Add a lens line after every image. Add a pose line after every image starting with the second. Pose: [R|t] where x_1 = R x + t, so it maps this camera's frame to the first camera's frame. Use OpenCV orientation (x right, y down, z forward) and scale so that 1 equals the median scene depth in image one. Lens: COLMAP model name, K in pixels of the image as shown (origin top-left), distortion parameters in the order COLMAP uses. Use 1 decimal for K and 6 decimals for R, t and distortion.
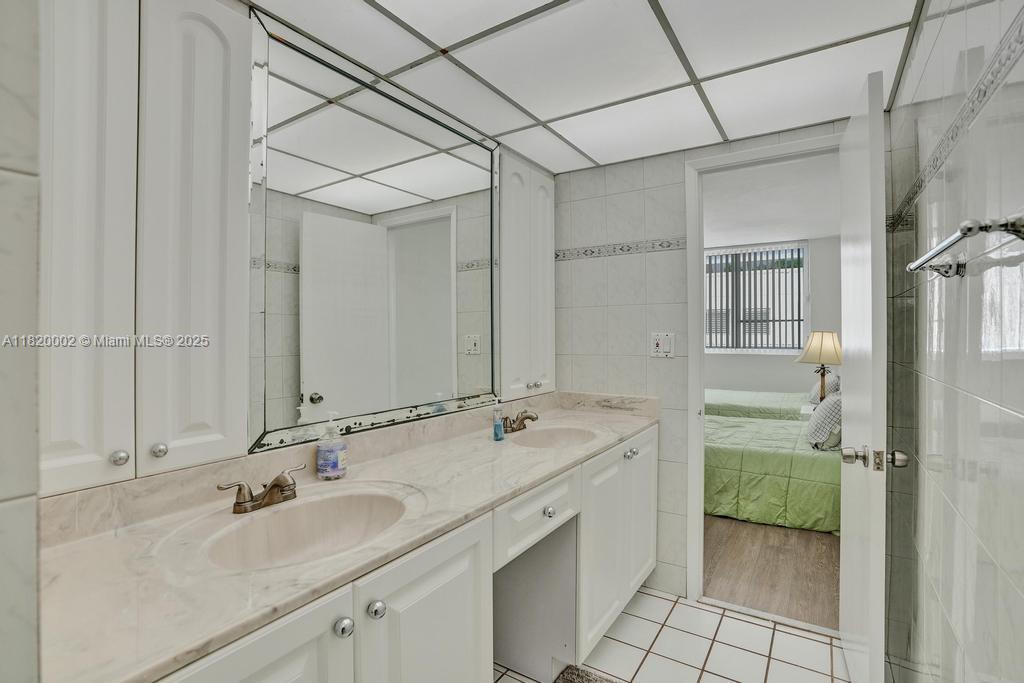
lens RADIAL K [[482.5, 0, 509.7], [0, 482.5, 336.9], [0, 0, 1]] dist [-0.044912, 0.000199]
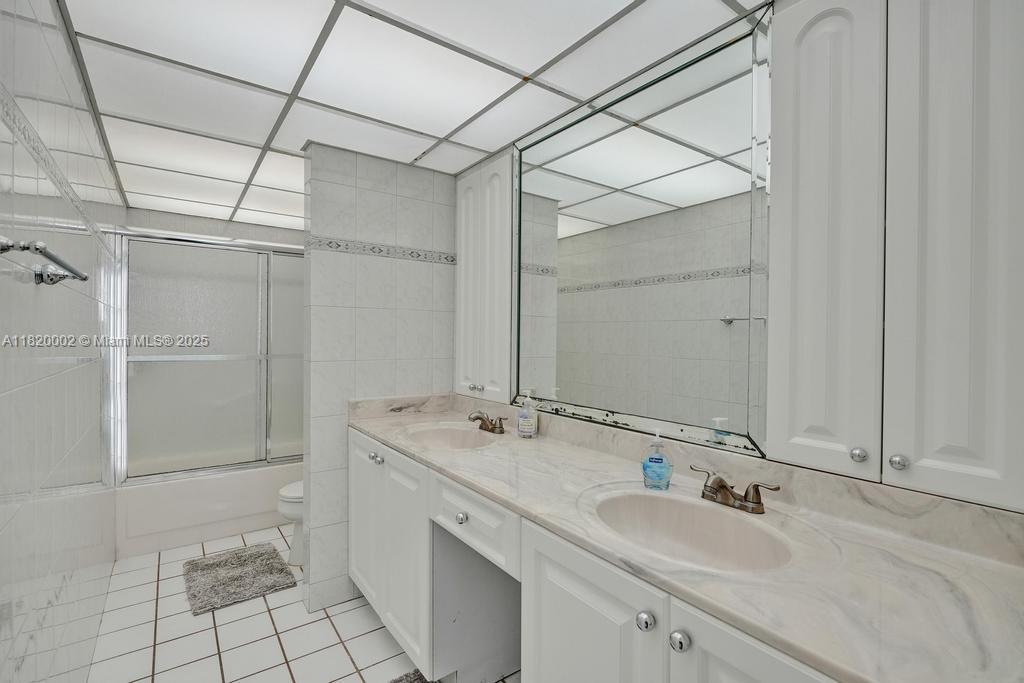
lens RADIAL K [[465.4, 0, 509.4], [0, 465.4, 336.9], [0, 0, 1]] dist [0.002200, 0.000121]
pose [[-0.351043, 0.001268, -0.936358, 0.788151], [-0.011307, 0.999920, 0.005593, -0.008452], [0.936291, 0.012551, -0.351001, 1.196116]]
